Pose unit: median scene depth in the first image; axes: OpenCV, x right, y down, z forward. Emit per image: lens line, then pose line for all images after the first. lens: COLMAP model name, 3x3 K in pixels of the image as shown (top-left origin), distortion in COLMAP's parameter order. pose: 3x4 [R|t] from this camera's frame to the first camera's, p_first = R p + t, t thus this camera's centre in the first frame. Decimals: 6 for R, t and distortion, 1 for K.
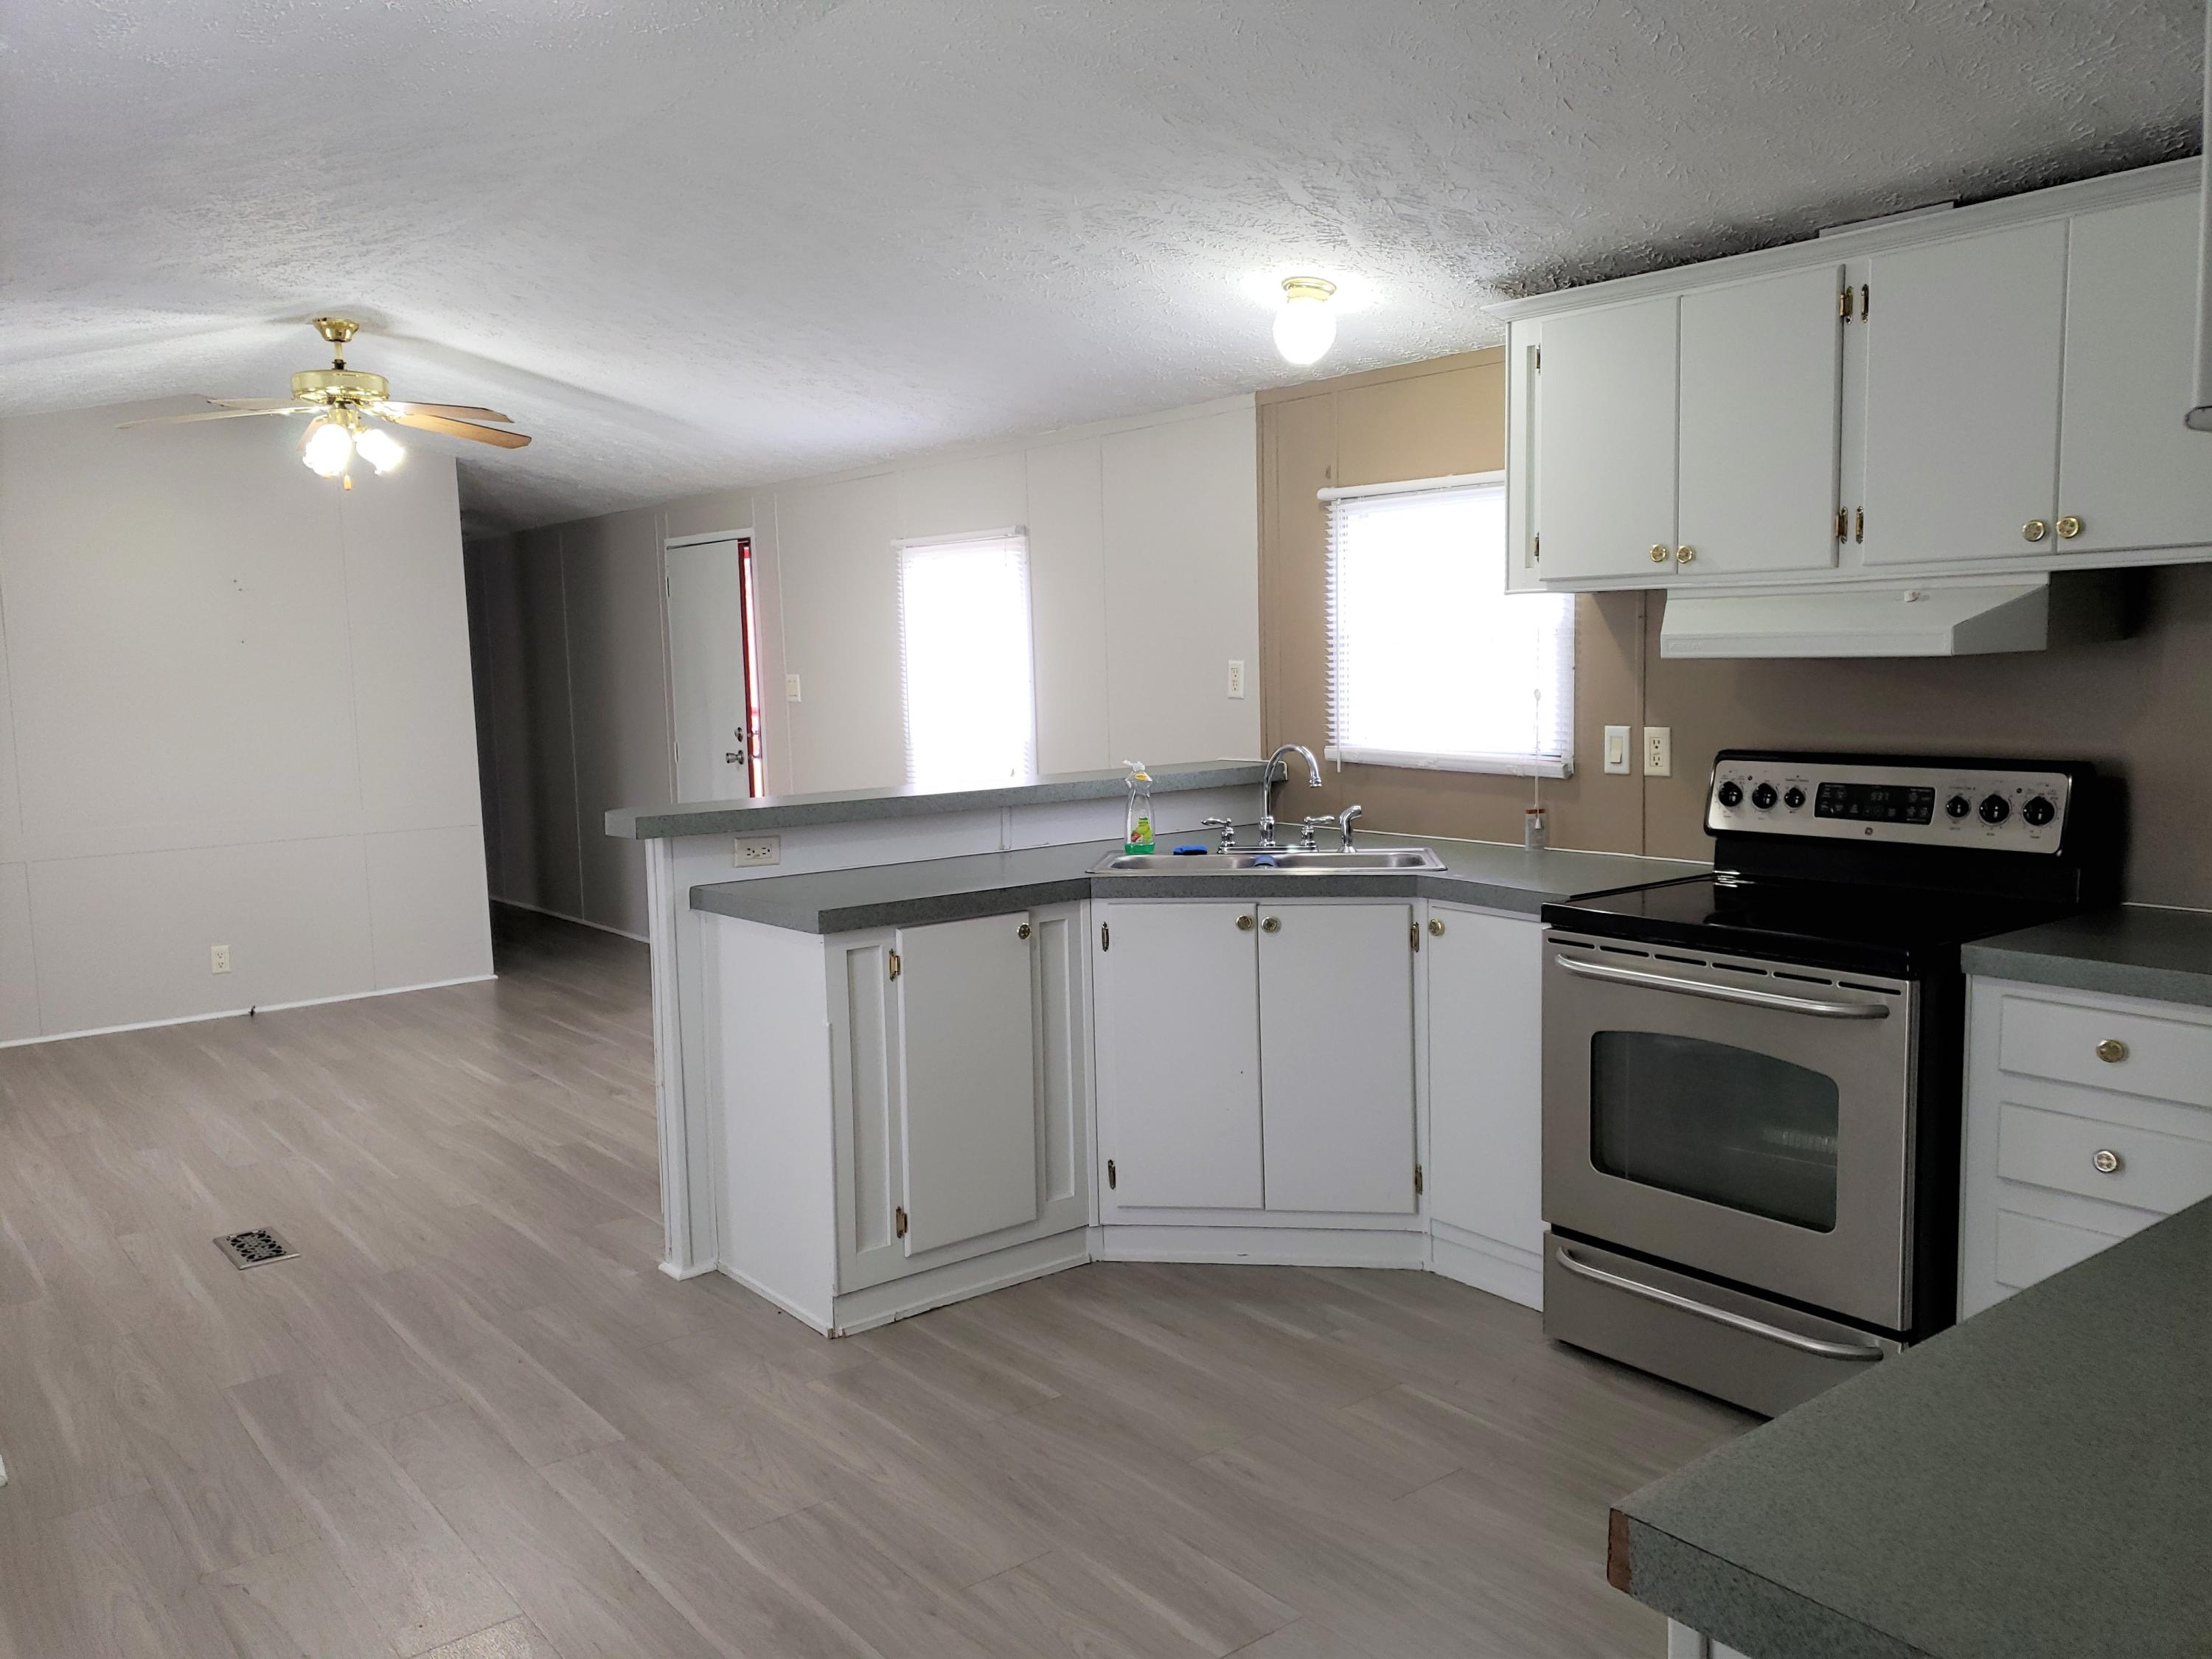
lens RADIAL K [[1691.2, 0, 1109.6], [0, 1691.2, 828.5], [0, 0, 1]] dist [0.036372, 0.001050]
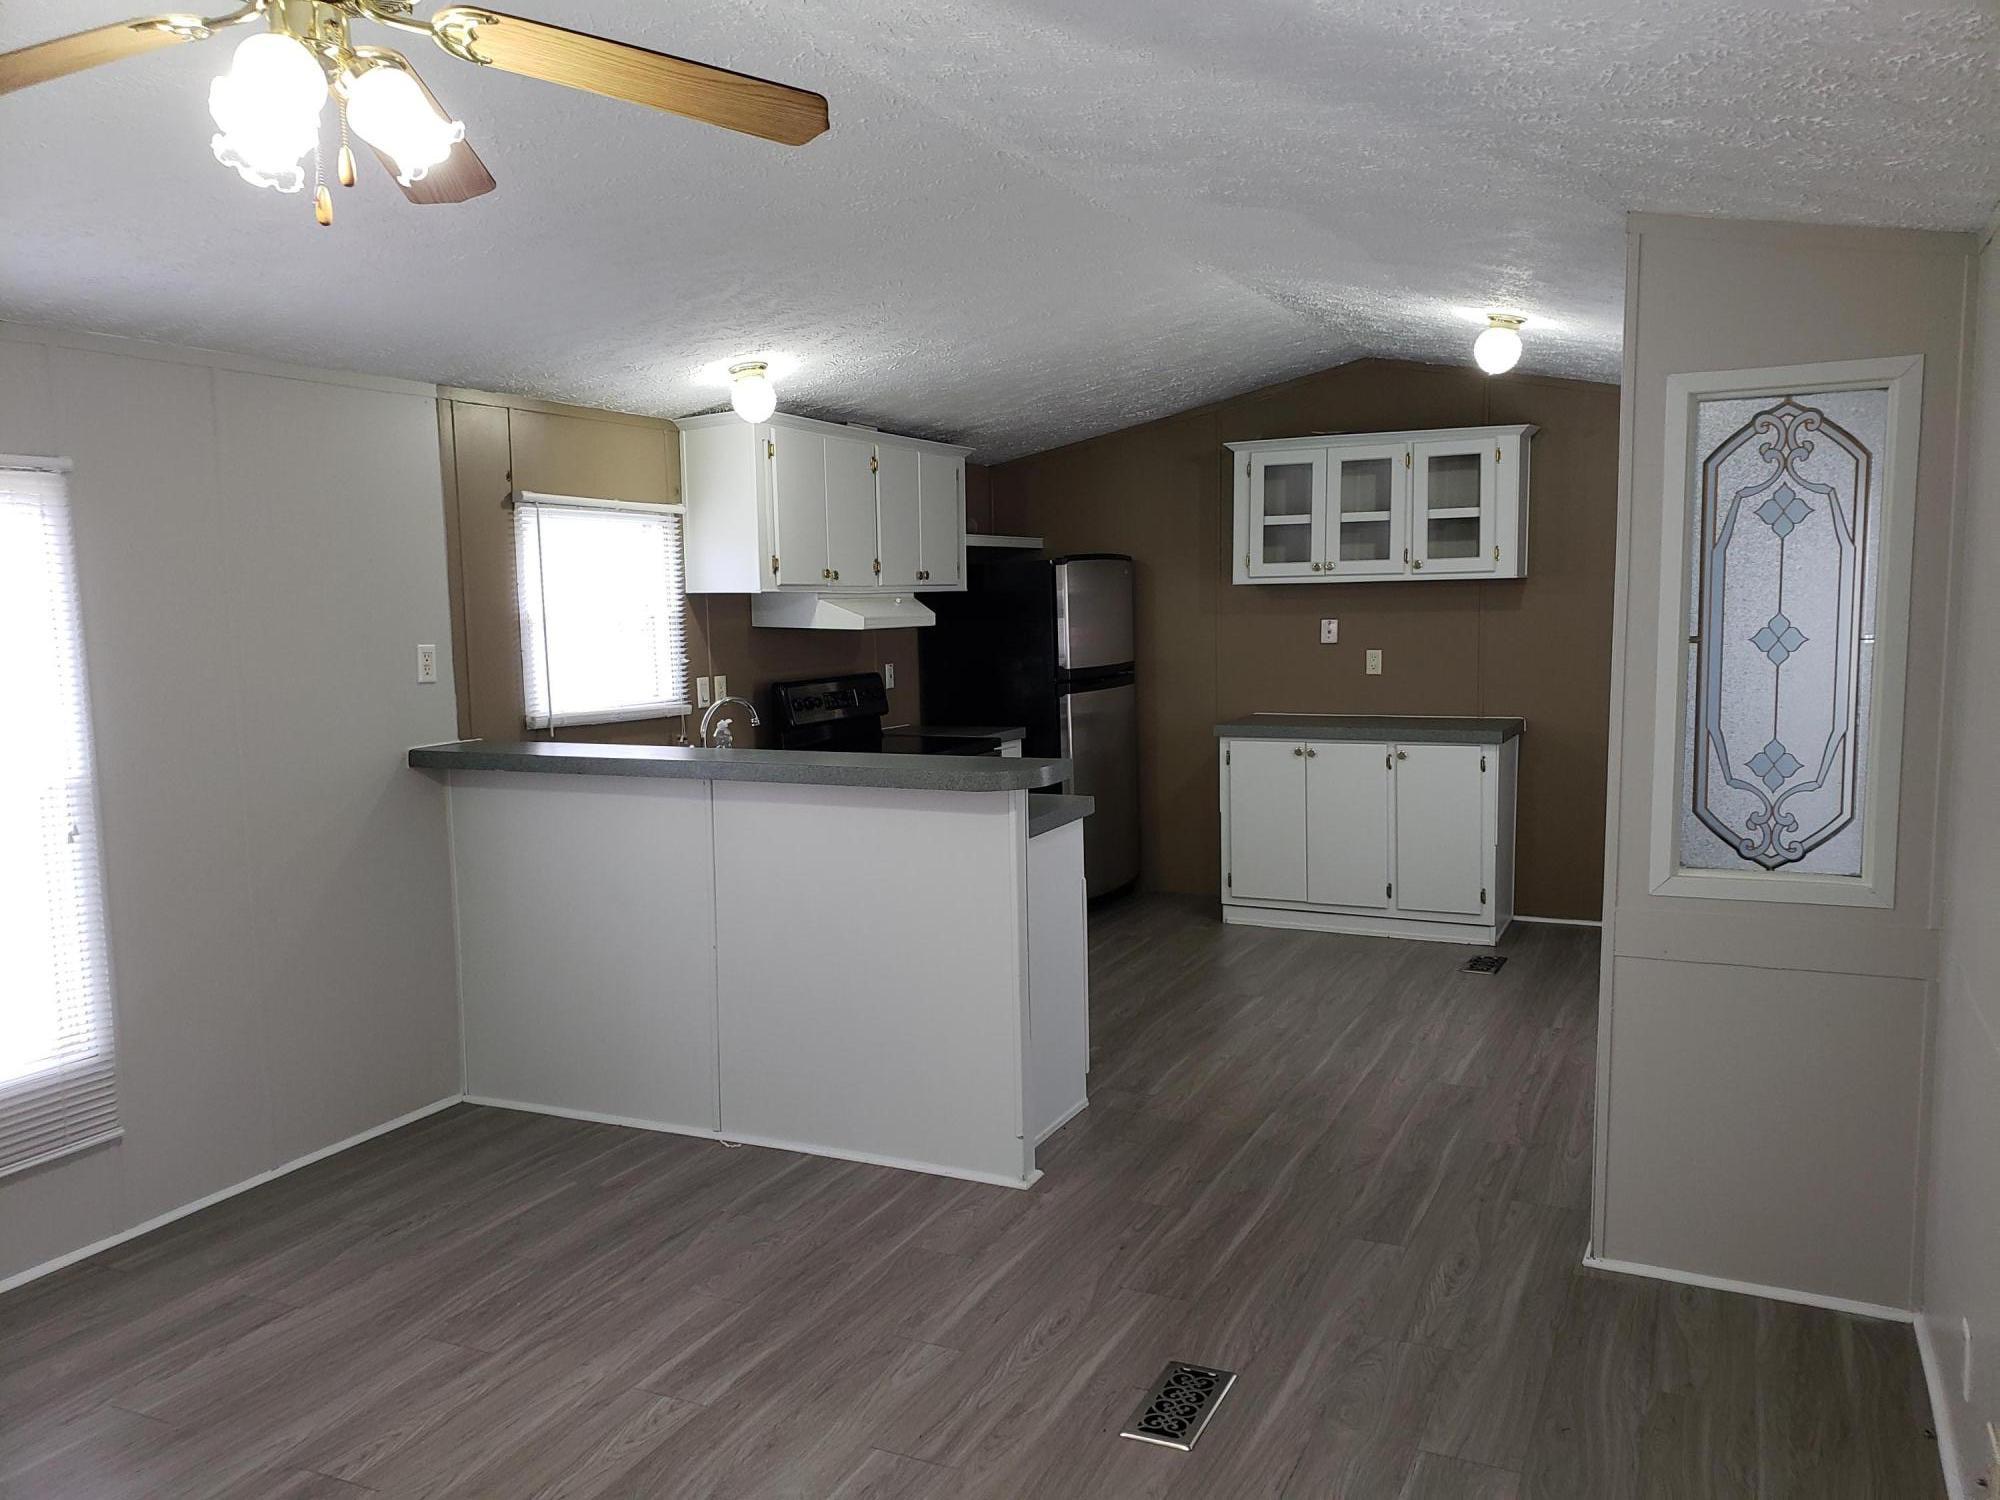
lens RADIAL K [[1535.9, 0, 965.7], [0, 1535.9, 757.5], [0, 0, 1]] dist [0.182391, -0.385859]
pose [[-0.419227, -0.065422, 0.905521, -1.261875], [0.124376, 0.983858, 0.128664, -0.160433], [-0.899322, 0.166564, -0.404323, 1.558217]]
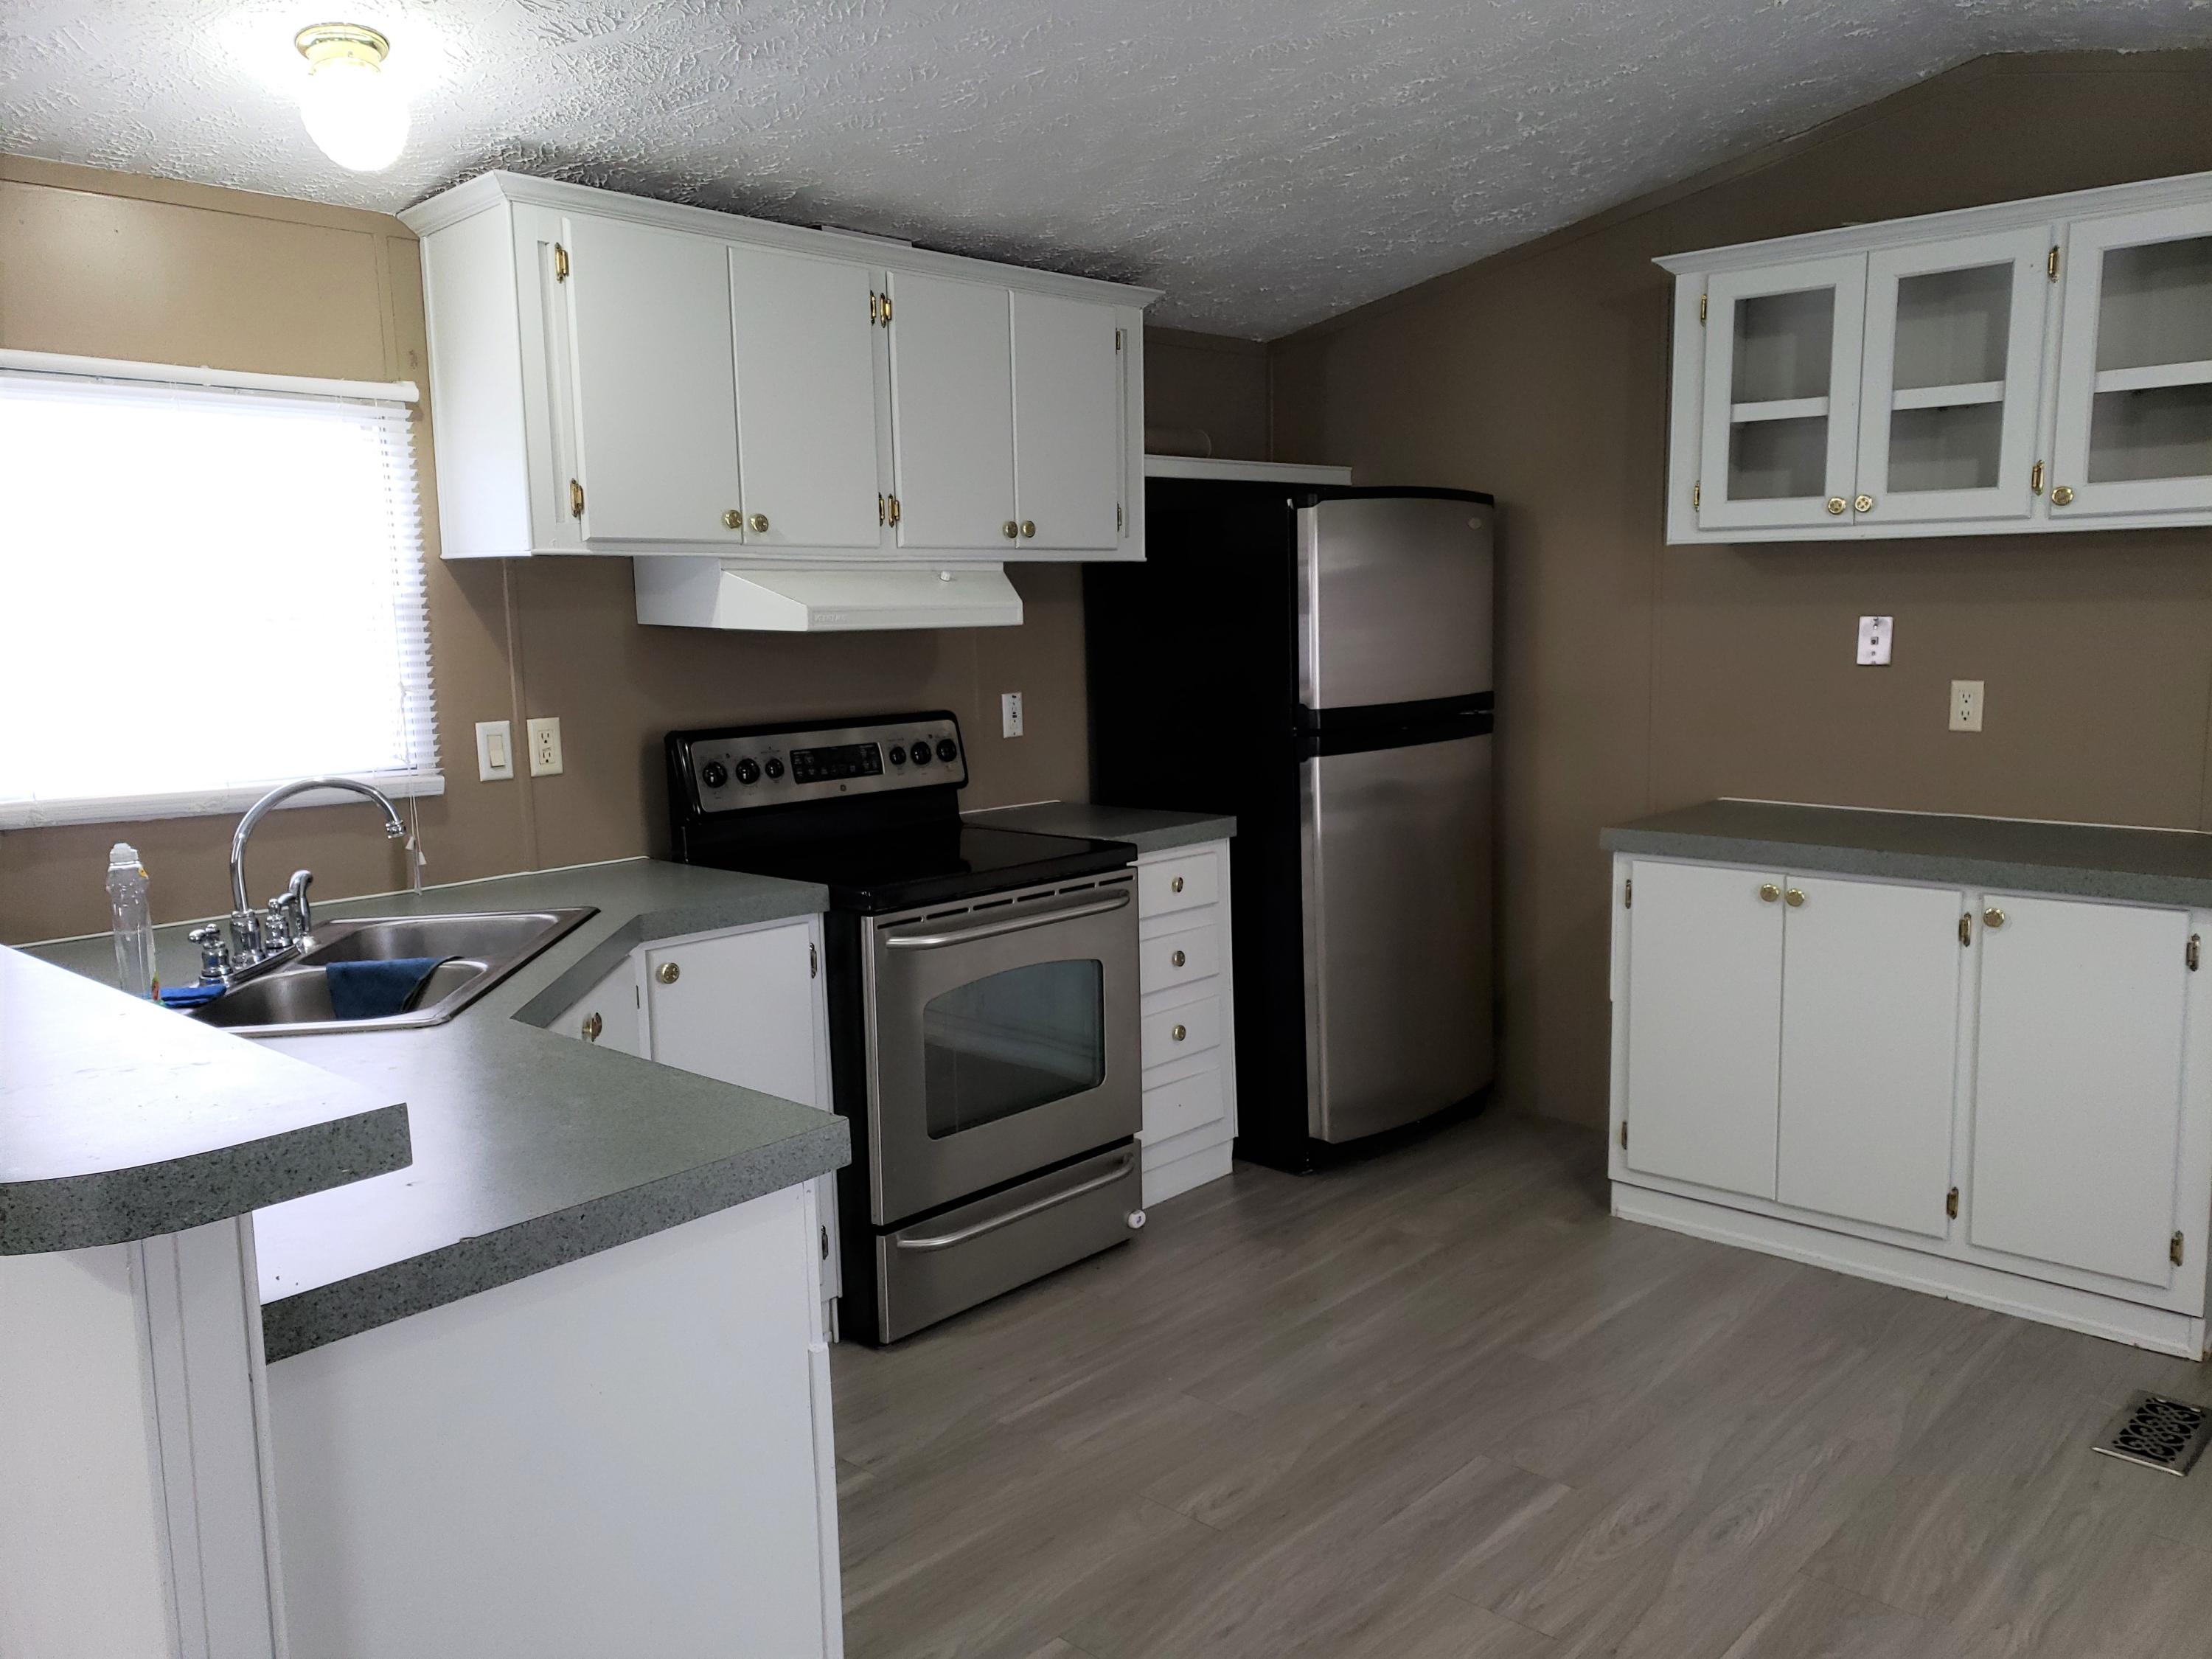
lens RADIAL K [[1708.0, 0, 1106.5], [0, 1708.0, 855.0], [0, 0, 1]] dist [-0.000822, 0.041196]
pose [[-0.147874, -0.121847, 0.981472, -0.645091], [0.127530, 0.981748, 0.141095, -0.086481], [-0.980749, 0.146031, -0.129636, 0.936174]]
